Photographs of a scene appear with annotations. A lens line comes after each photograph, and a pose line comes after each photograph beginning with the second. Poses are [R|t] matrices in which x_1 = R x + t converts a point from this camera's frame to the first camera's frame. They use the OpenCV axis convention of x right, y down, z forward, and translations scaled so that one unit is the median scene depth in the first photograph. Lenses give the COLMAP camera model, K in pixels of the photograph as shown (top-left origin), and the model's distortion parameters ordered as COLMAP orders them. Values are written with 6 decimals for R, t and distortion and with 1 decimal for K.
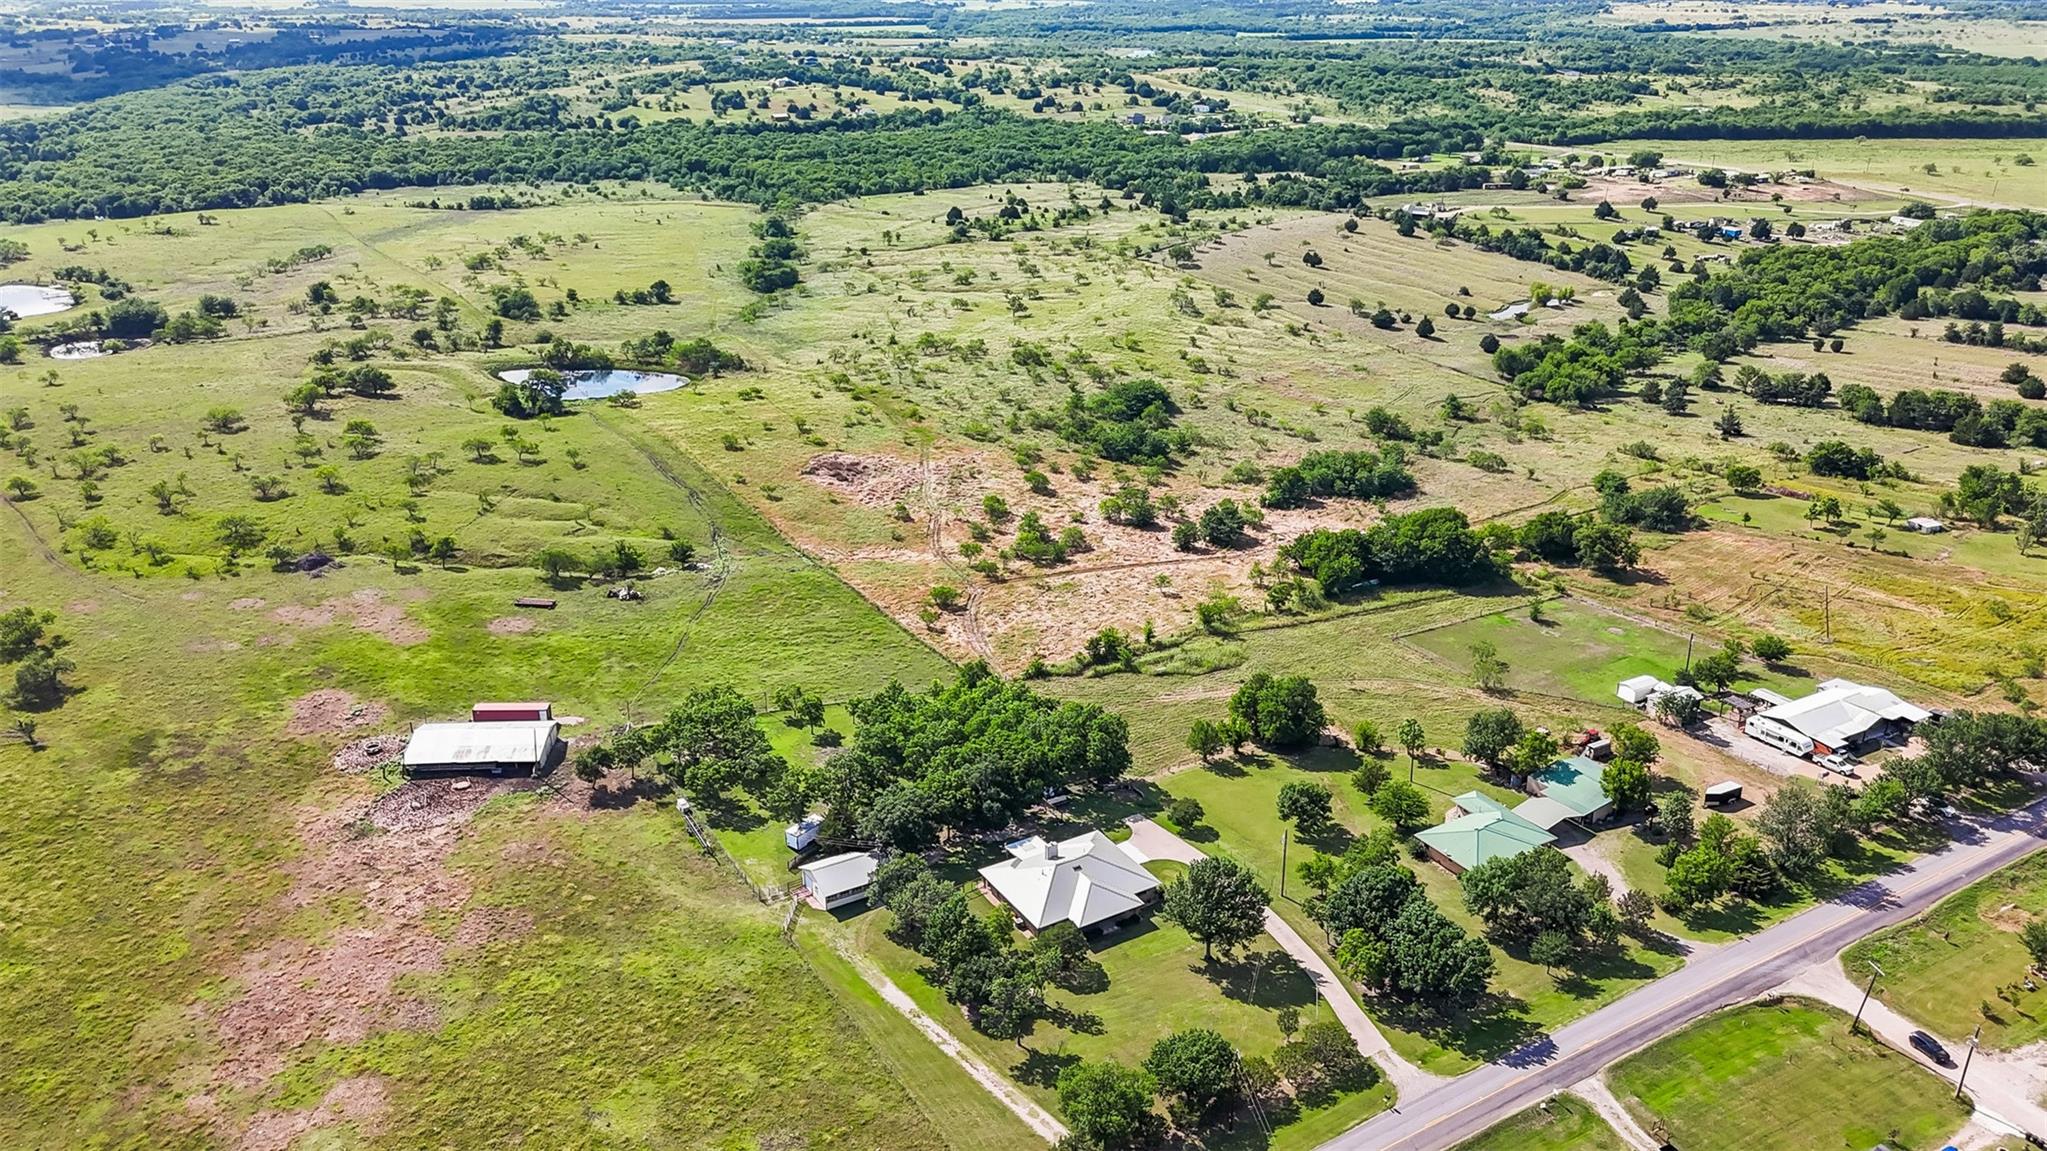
lens RADIAL K [[1470.3, 0, 1023.5], [0, 1470.3, 575.5], [0, 0, 1]] dist [0.030782, -0.000748]
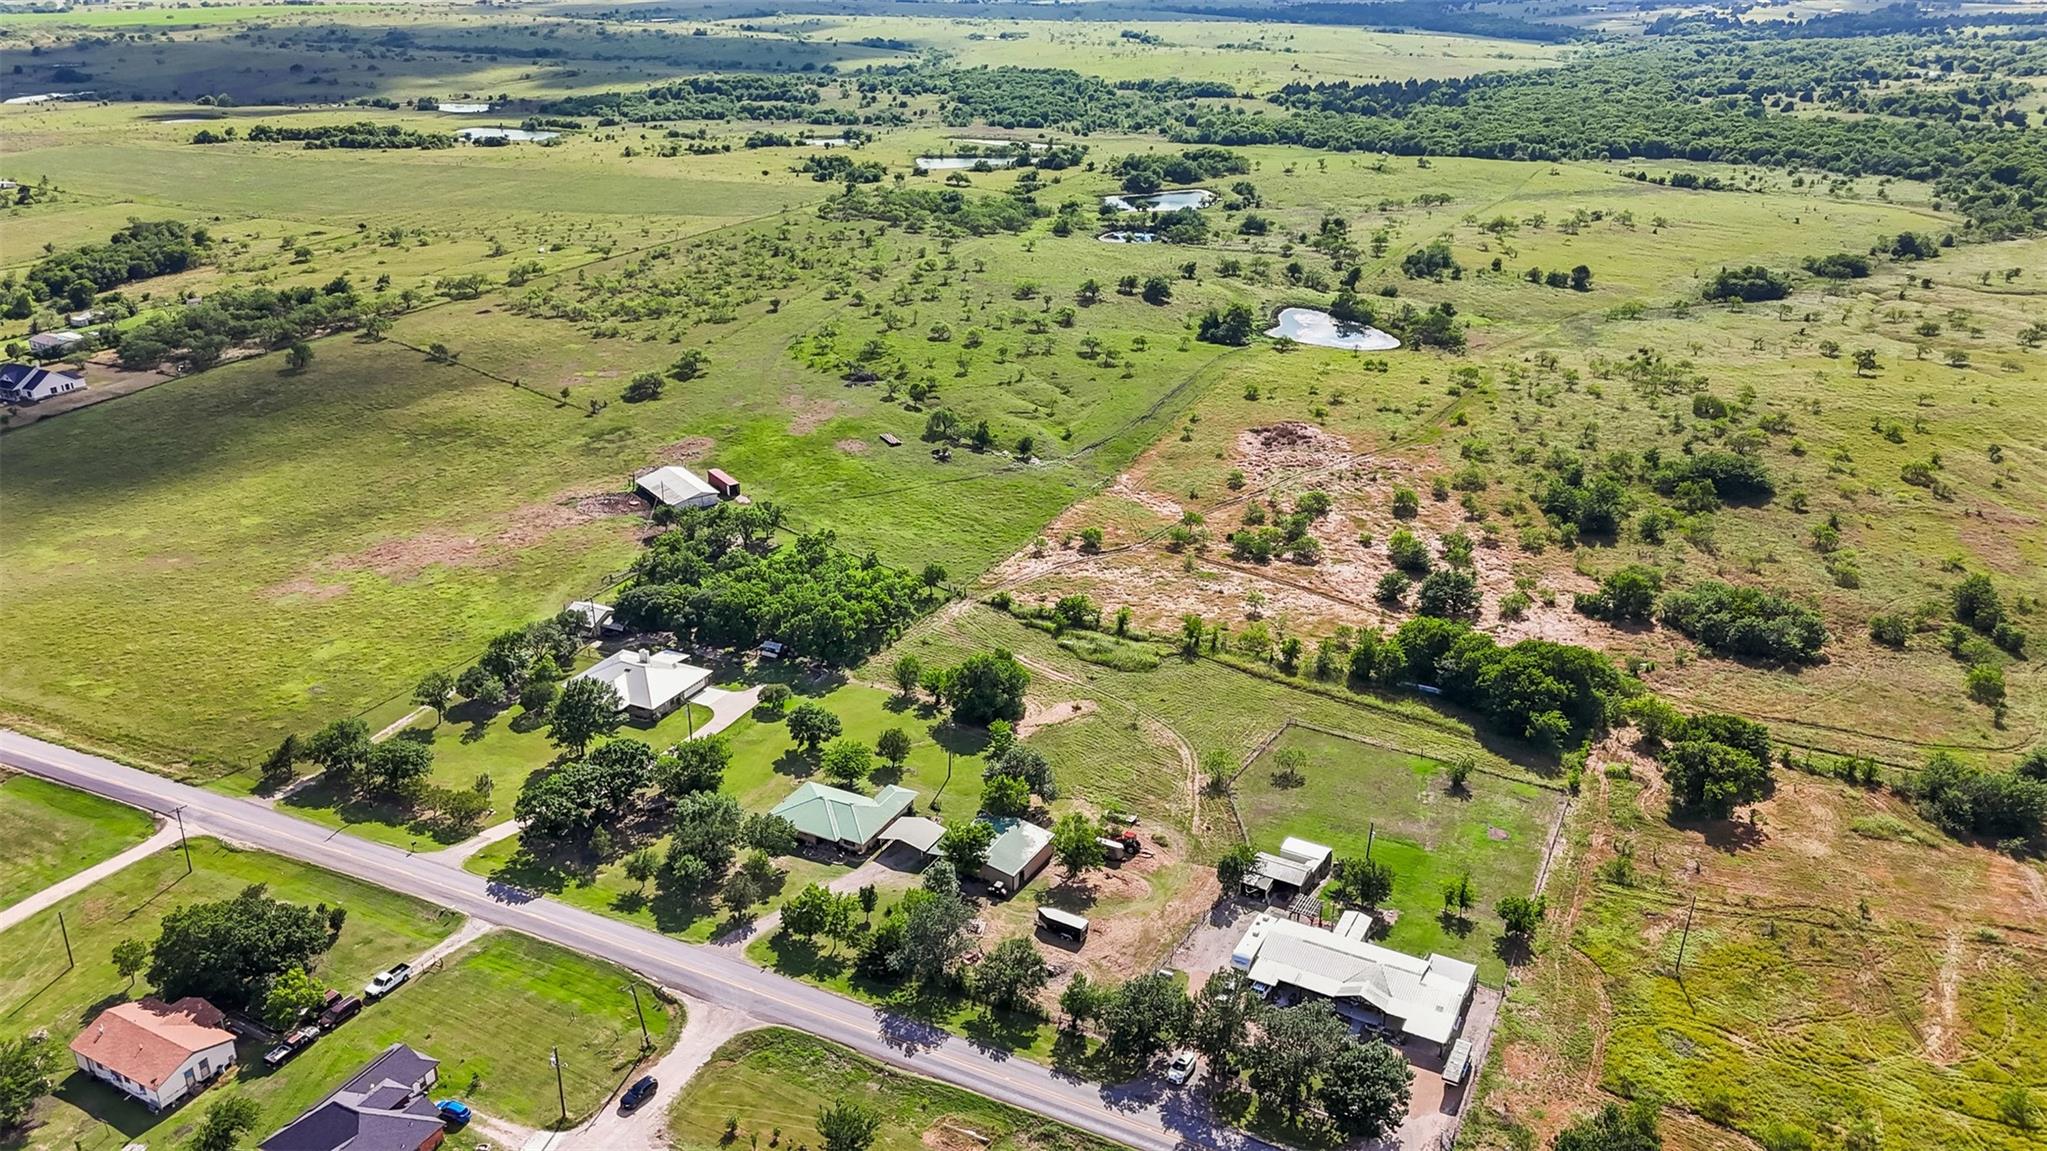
lens RADIAL K [[1470.3, 0, 1023.5], [0, 1470.3, 575.5], [0, 0, 1]] dist [0.030782, -0.000748]
pose [[0.558505, 0.335726, -0.758525, 0.786554], [-0.322149, 0.930445, 0.174618, -0.138756], [0.764390, 0.146833, 0.627812, 0.314566]]
